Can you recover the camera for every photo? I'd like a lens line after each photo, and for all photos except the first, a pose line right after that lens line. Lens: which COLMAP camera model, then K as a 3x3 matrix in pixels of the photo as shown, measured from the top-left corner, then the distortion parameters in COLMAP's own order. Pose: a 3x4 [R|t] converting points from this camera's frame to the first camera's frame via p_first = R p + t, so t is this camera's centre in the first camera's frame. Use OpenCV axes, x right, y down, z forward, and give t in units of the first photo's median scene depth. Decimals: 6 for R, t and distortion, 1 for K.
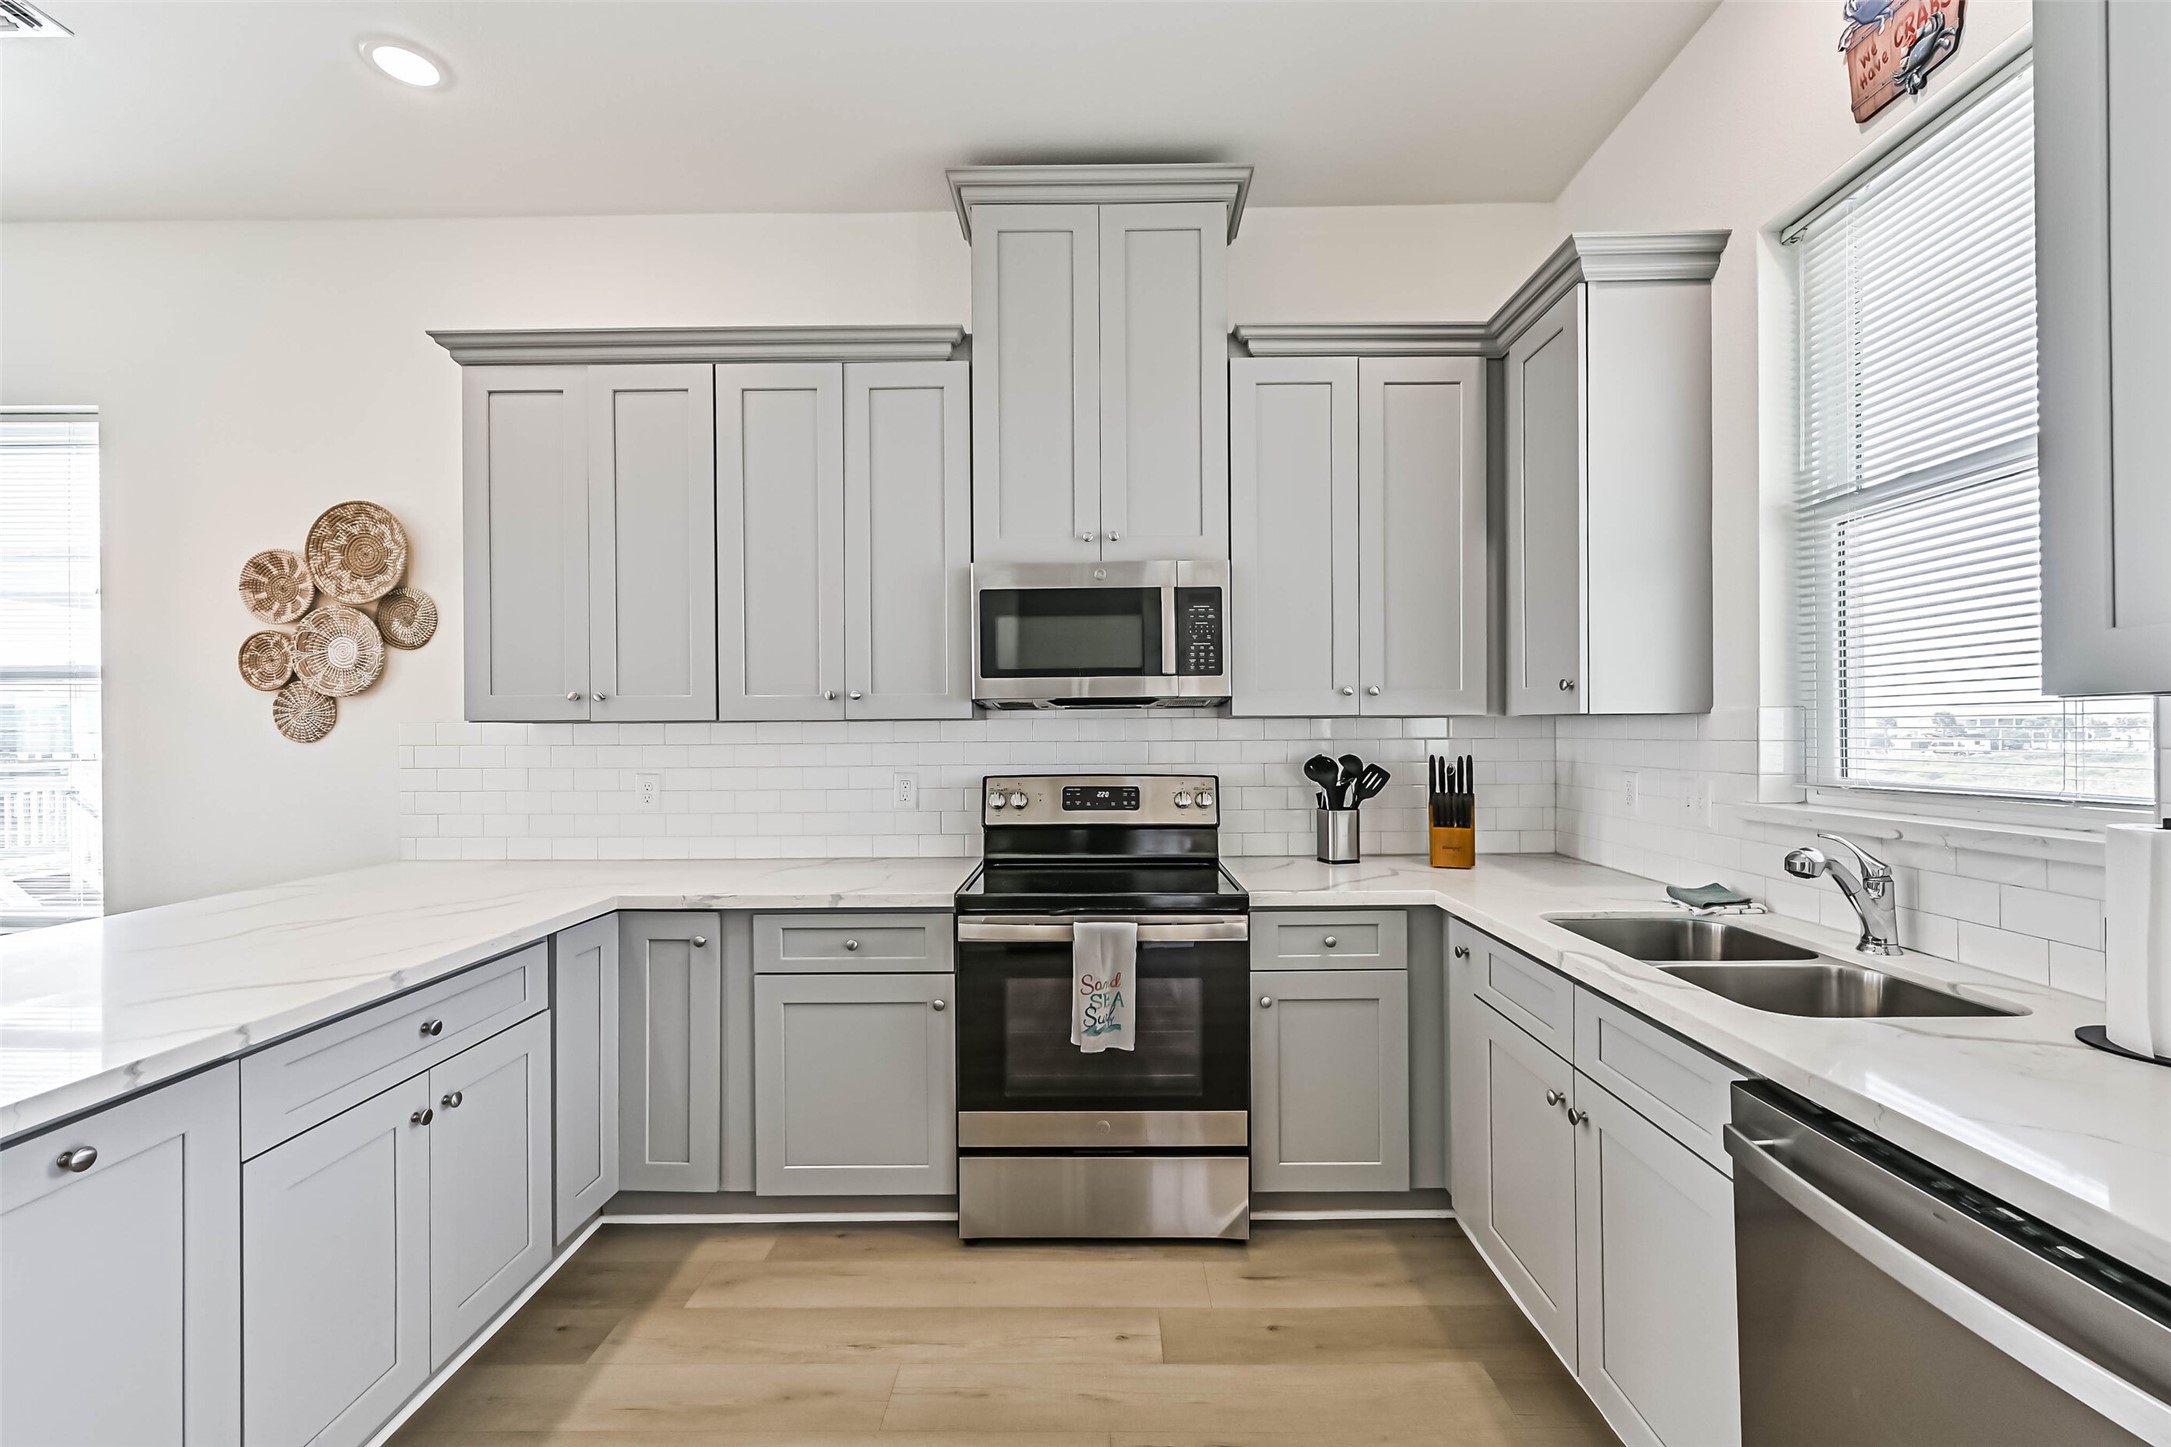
lens RADIAL K [[905.3, 0, 1096.7], [0, 905.3, 733.1], [0, 0, 1]] dist [0.000119, 0.000148]
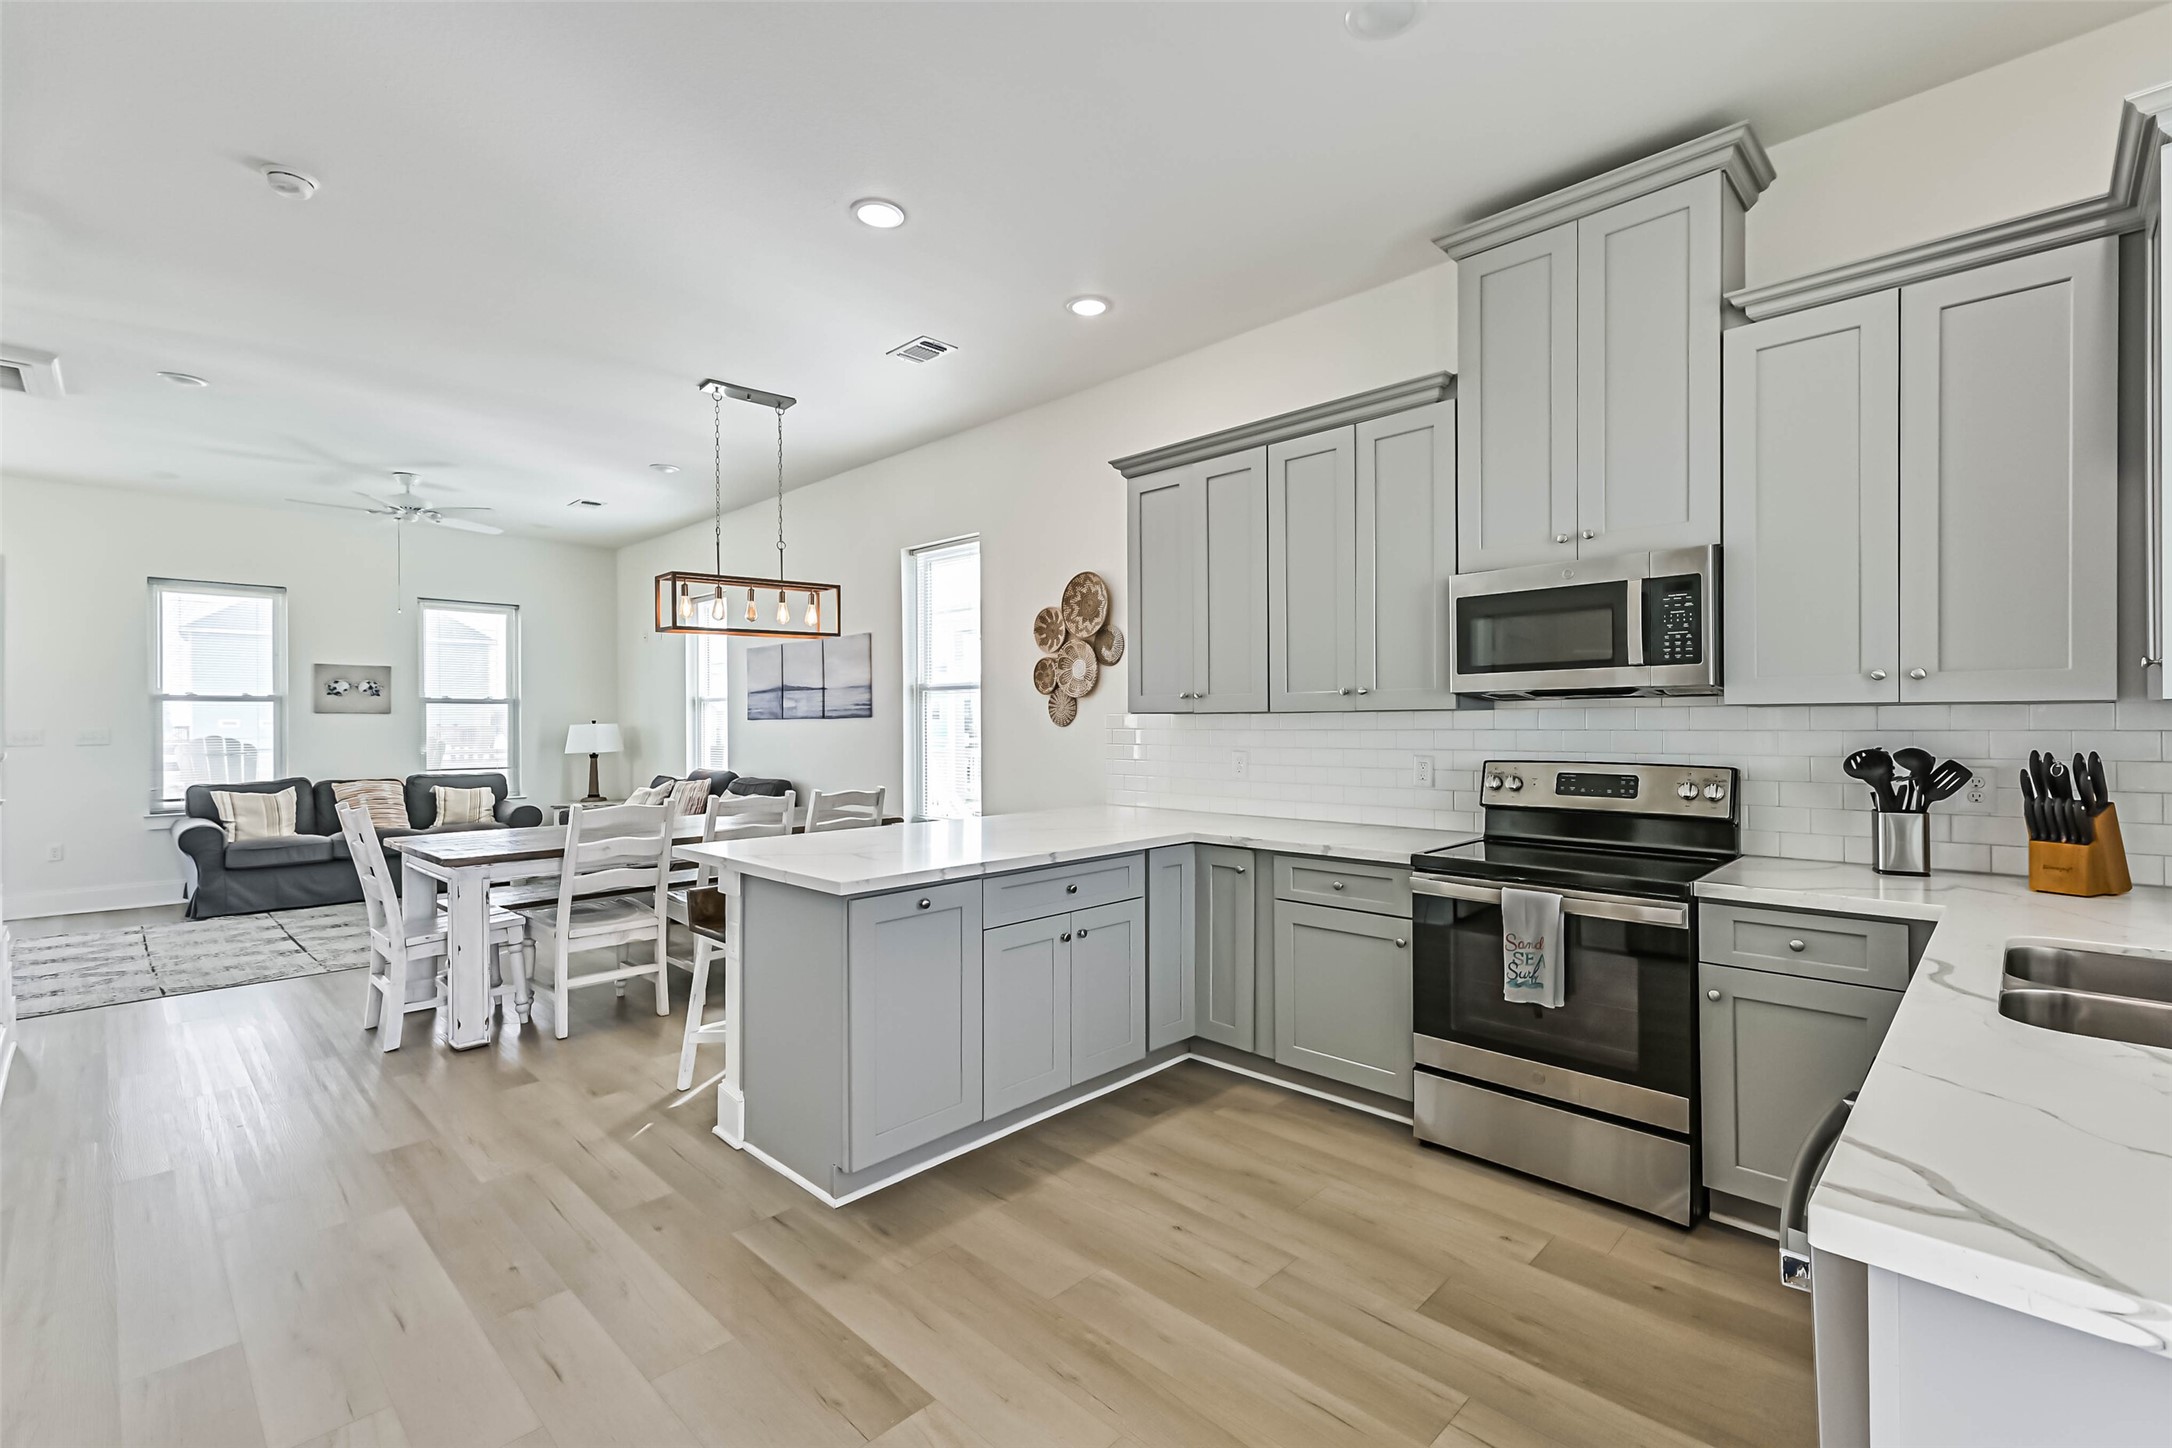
lens RADIAL K [[953.7, 0, 1094.8], [0, 953.7, 724.8], [0, 0, 1]] dist [0.016598, -0.000466]
pose [[0.722252, 0.005137, -0.691610, 0.372145], [-0.001373, 0.999981, 0.005993, -0.002799], [0.691628, -0.003379, 0.722246, -0.196960]]
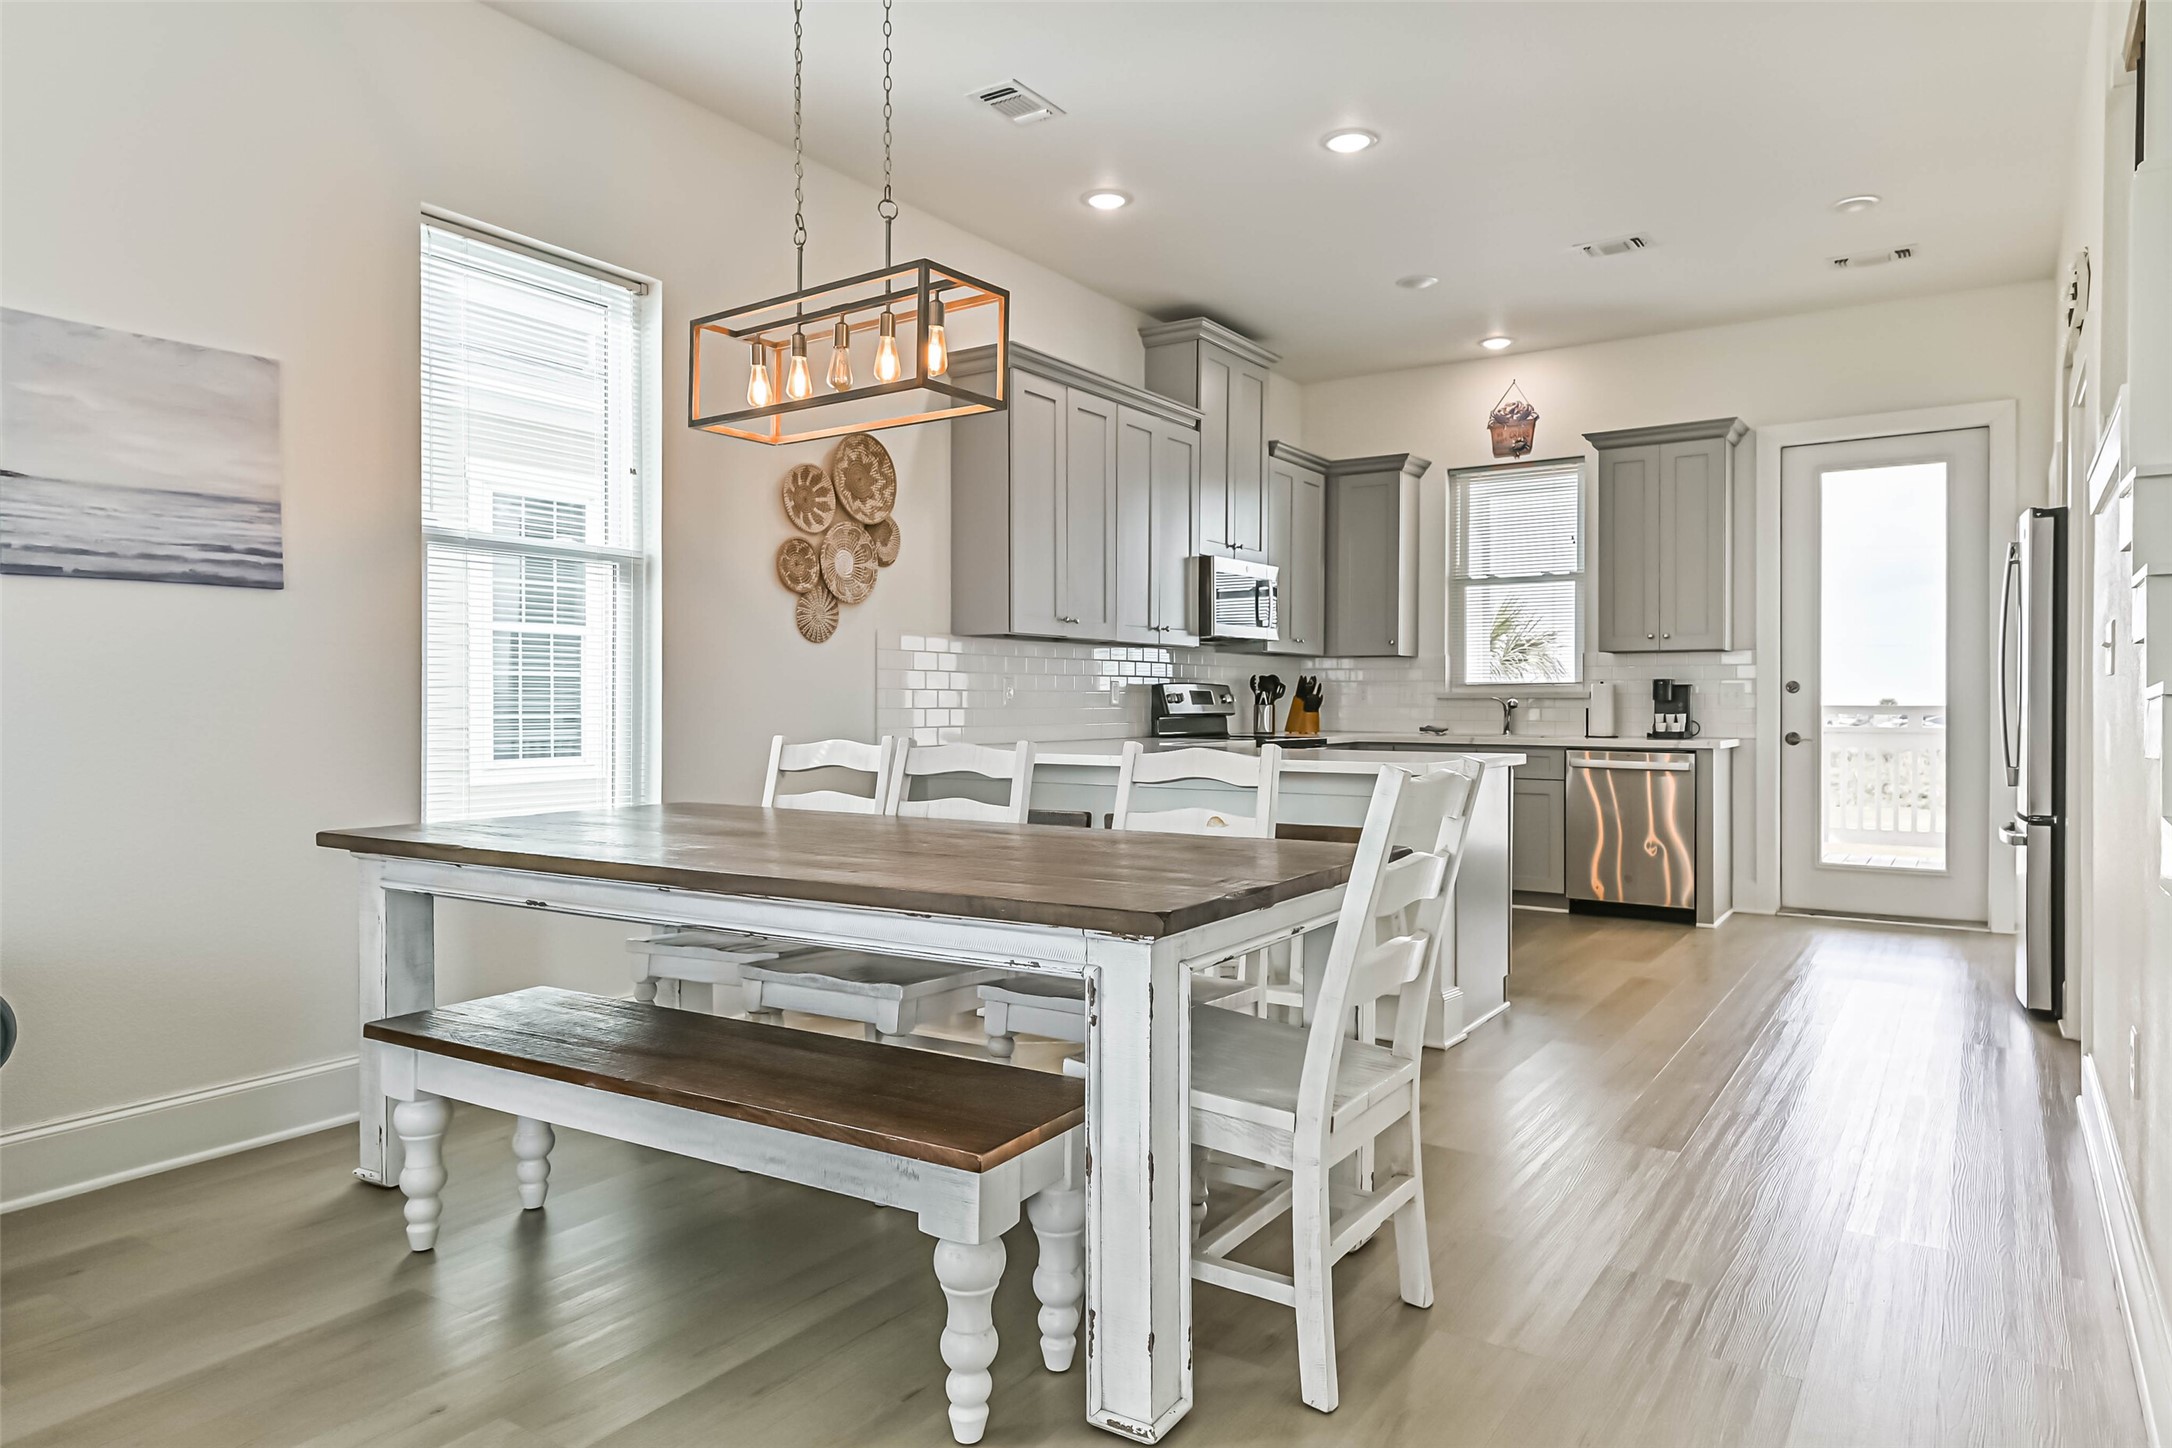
lens RADIAL K [[1333.7, 0, 1086.0], [0, 1333.7, 724.0], [0, 0, 1]] dist [0.009674, 0.000046]
pose [[0.551368, -0.006214, 0.834239, -2.310362], [-0.004097, 0.999940, 0.010156, 0.103413], [-0.834252, -0.009017, 0.551310, -0.186096]]
